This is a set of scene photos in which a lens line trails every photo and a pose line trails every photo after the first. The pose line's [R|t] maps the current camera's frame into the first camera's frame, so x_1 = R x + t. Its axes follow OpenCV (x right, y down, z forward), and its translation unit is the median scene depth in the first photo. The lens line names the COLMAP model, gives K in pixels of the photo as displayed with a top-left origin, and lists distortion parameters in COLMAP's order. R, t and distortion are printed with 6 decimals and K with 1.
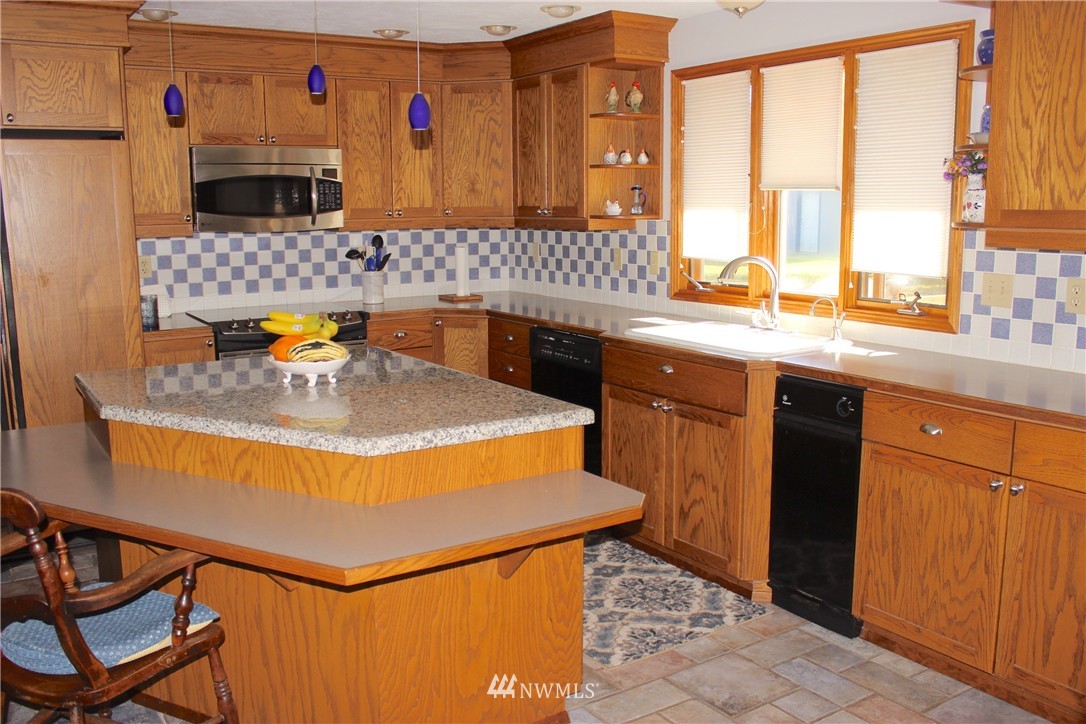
lens RADIAL K [[1005.0, 0, 506.1], [0, 1005.0, 378.5], [0, 0, 1]] dist [-0.177008, 0.202739]
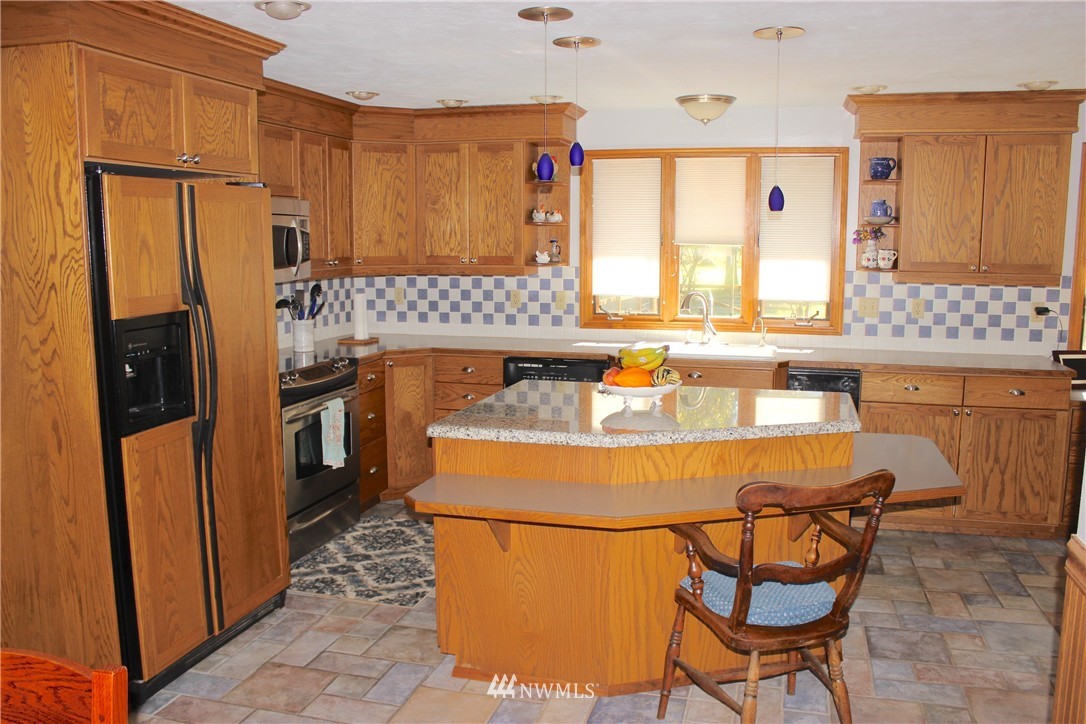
lens RADIAL K [[1005.0, 0, 506.1], [0, 1005.0, 378.5], [0, 0, 1]] dist [-0.177008, 0.202739]
pose [[0.717889, -0.089070, 0.690436, -0.926173], [0.112562, 0.993582, 0.011140, -0.047280], [-0.686997, 0.069720, 0.723307, 0.166197]]
